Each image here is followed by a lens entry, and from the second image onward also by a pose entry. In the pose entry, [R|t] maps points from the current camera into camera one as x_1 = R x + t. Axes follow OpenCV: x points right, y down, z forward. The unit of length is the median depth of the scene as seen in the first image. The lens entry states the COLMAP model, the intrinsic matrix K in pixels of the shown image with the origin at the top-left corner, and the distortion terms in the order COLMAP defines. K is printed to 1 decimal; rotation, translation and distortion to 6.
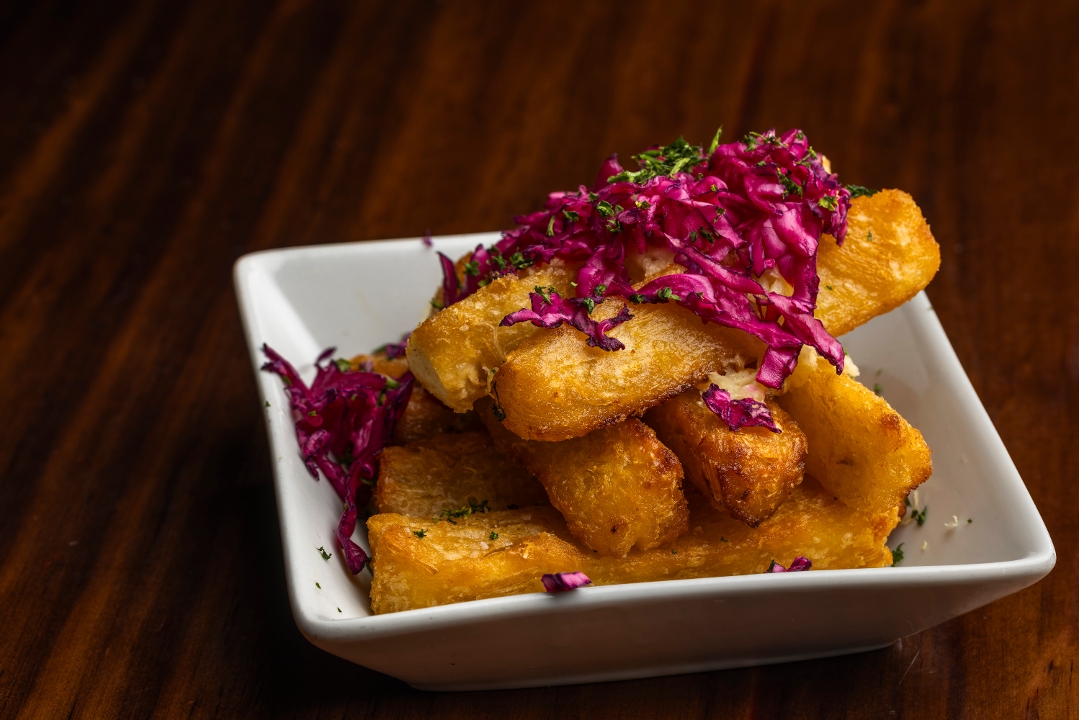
lens RADIAL K [[3266.9, 0, 539.5], [0, 3266.9, 360.0], [0, 0, 1]] dist [-0.011960, 0.194939]
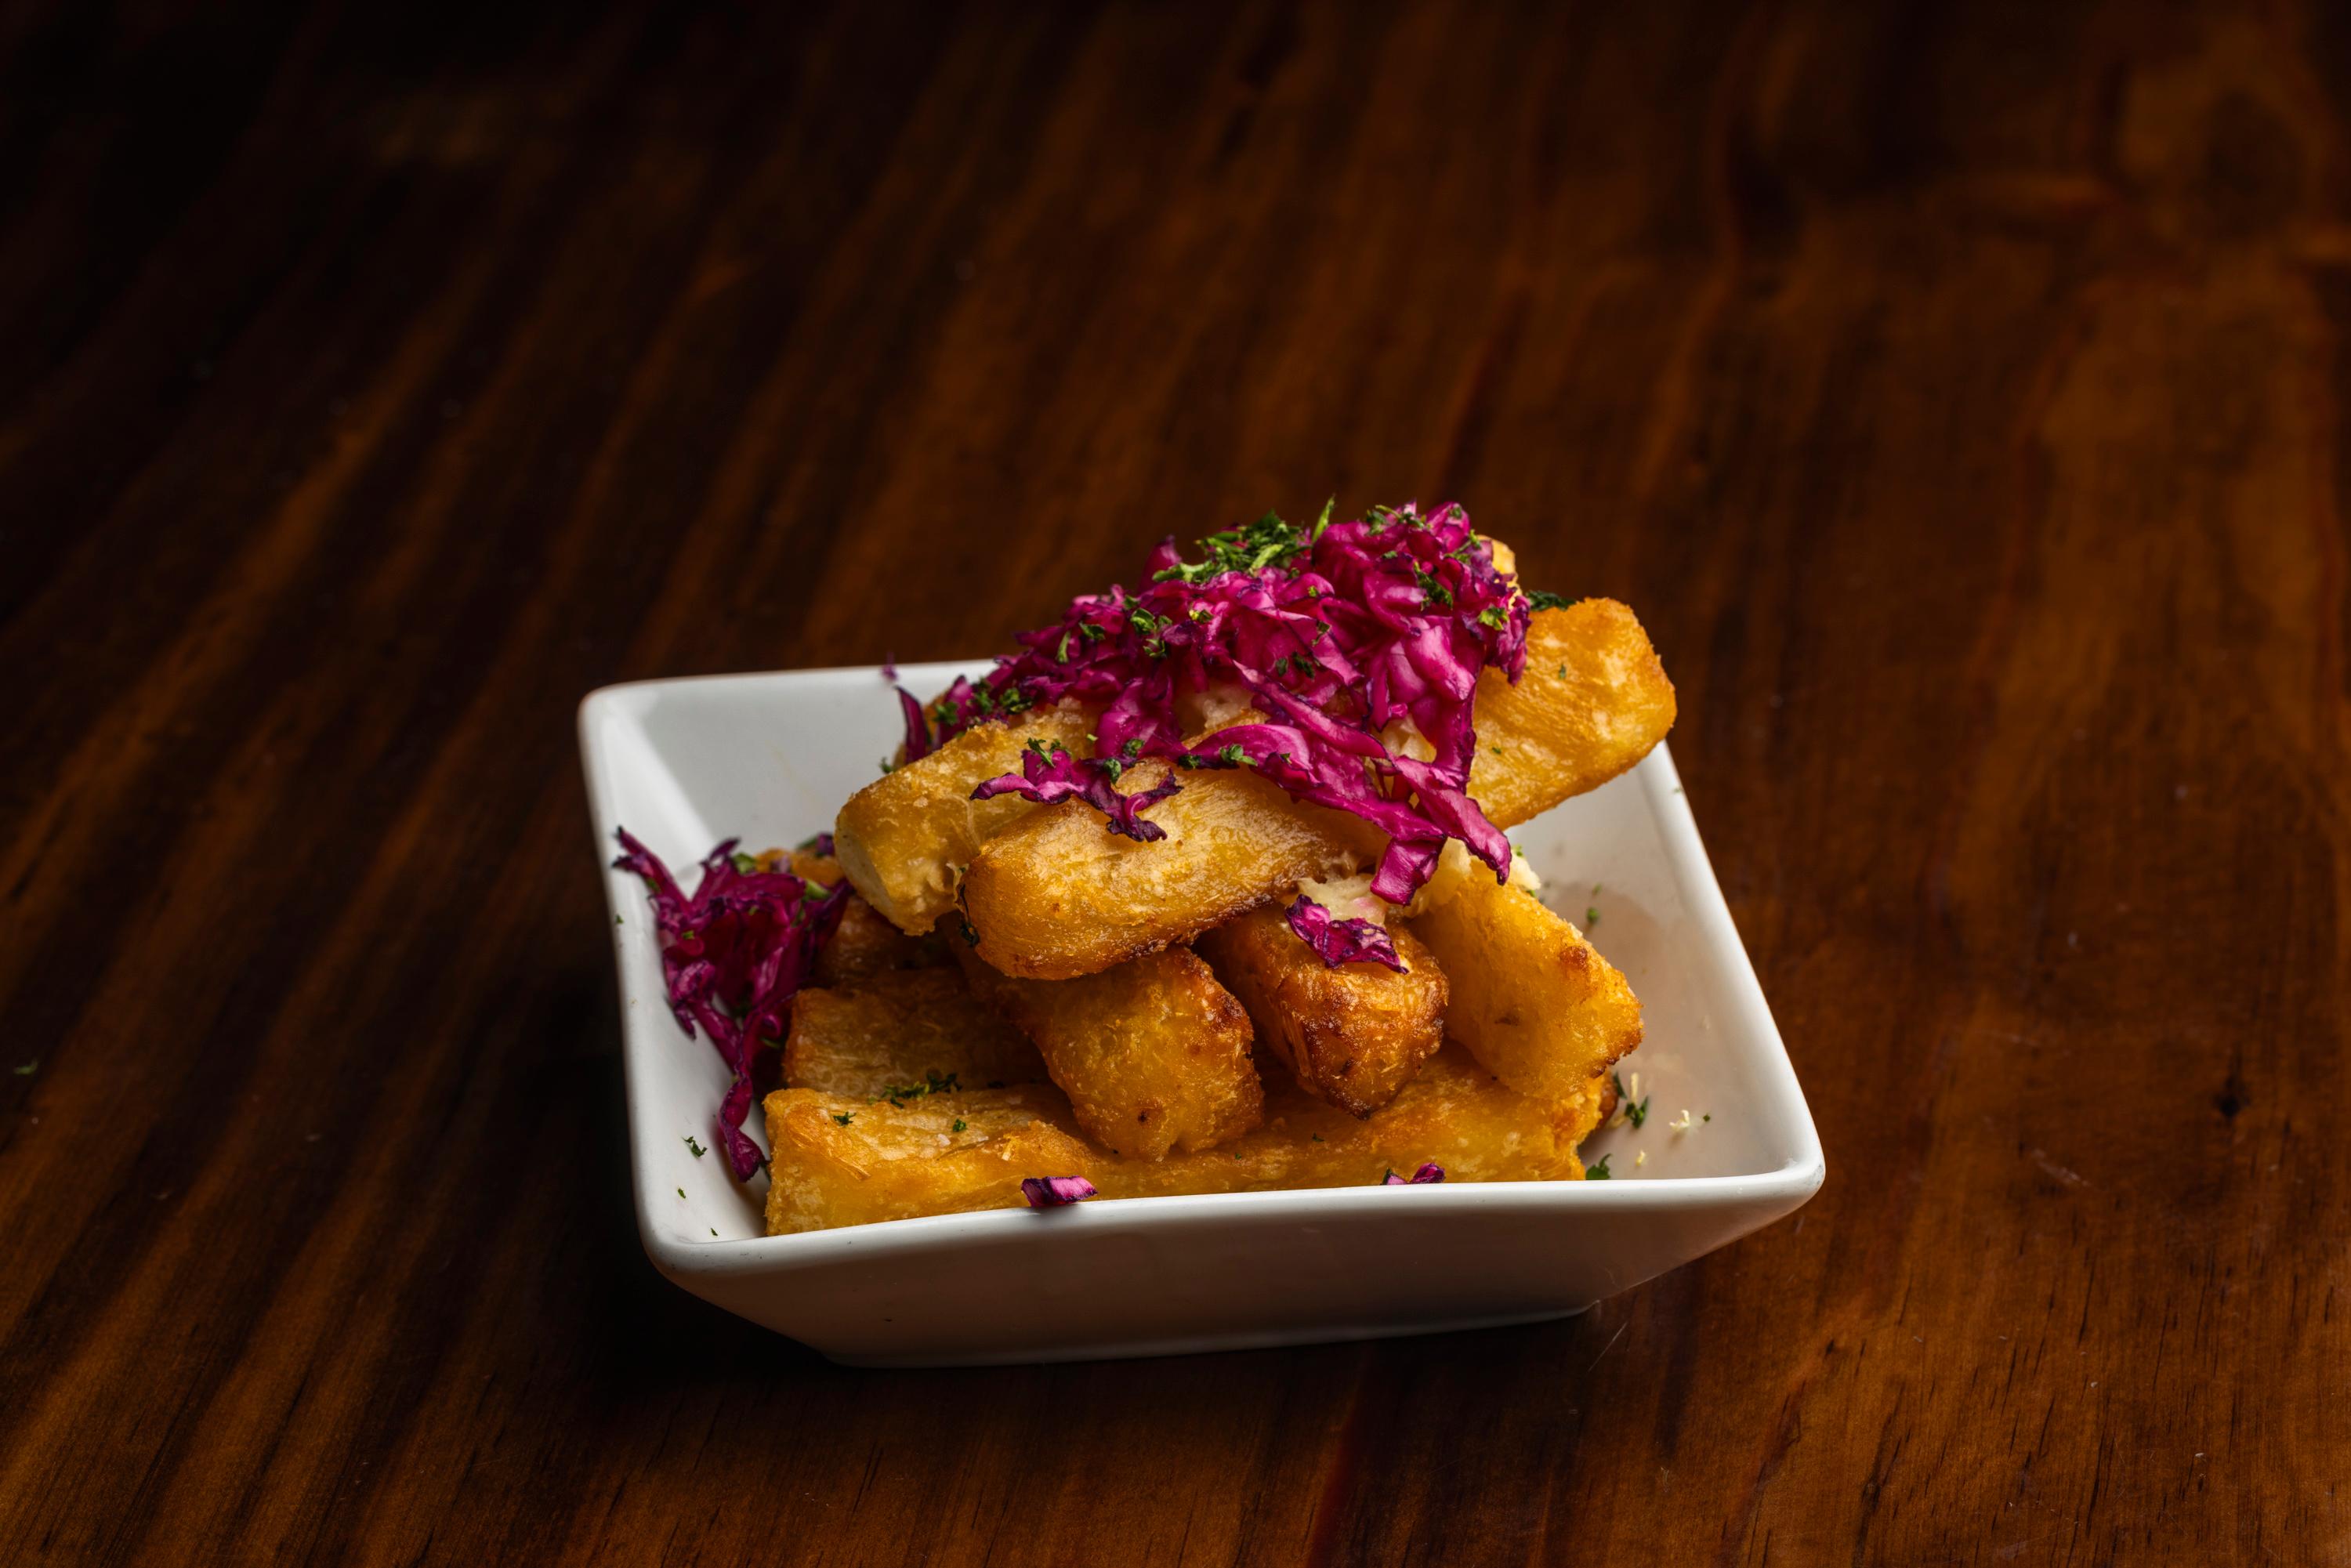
lens RADIAL K [[7117.8, 0, 1175.5], [0, 7117.8, 784.0], [0, 0, 1]] dist [-0.011960, 0.194939]
pose [[0.999227, 0.016286, -0.035771, 0.076929], [-0.017310, 0.999444, -0.028493, 0.025498], [0.035287, 0.029090, 0.998954, -0.398126]]
